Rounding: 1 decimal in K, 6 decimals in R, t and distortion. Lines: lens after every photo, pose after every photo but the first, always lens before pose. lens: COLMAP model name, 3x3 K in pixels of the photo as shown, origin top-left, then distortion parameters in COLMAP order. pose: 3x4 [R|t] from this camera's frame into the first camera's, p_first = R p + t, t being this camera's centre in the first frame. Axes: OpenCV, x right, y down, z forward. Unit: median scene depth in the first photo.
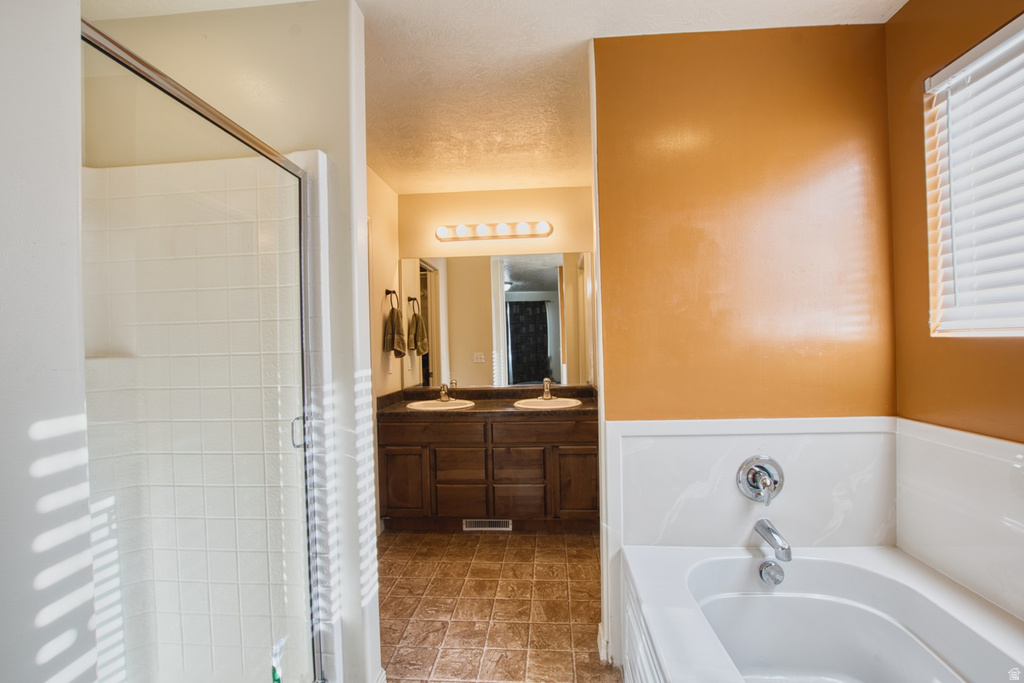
lens RADIAL K [[457.5, 0, 519.3], [0, 457.5, 342.3], [0, 0, 1]] dist [-0.031394, 0.000131]
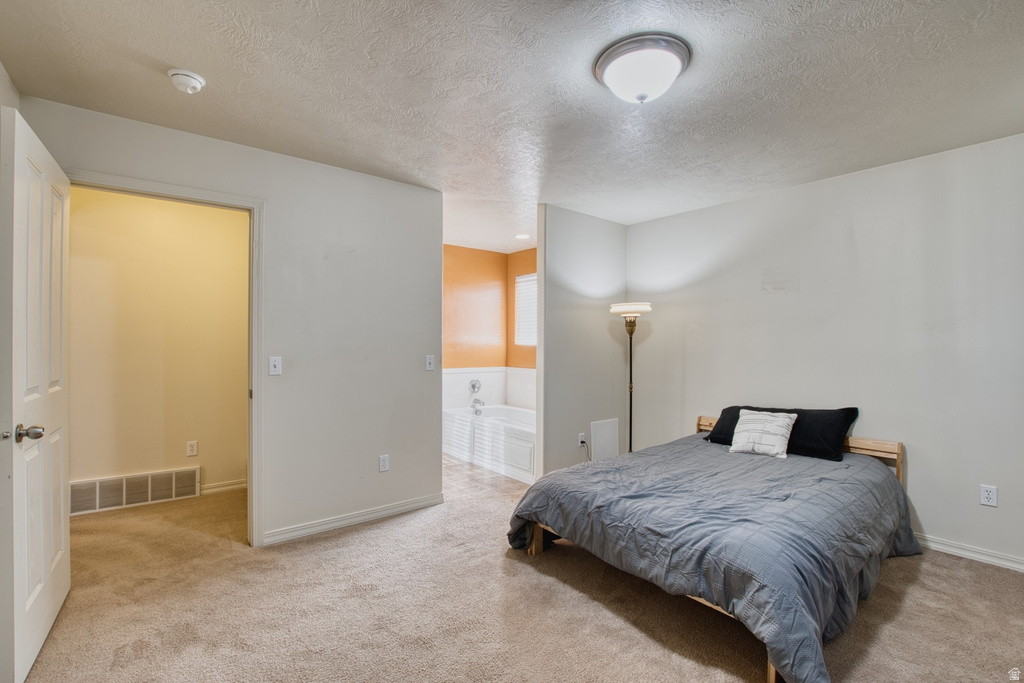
lens RADIAL K [[457.5, 0, 519.3], [0, 457.5, 342.3], [0, 0, 1]] dist [-0.031394, 0.000131]
pose [[0.725070, 0.027696, 0.688118, -1.562266], [-0.016473, 0.999603, -0.022875, 0.055037], [-0.688478, 0.005250, 0.725238, -1.671304]]
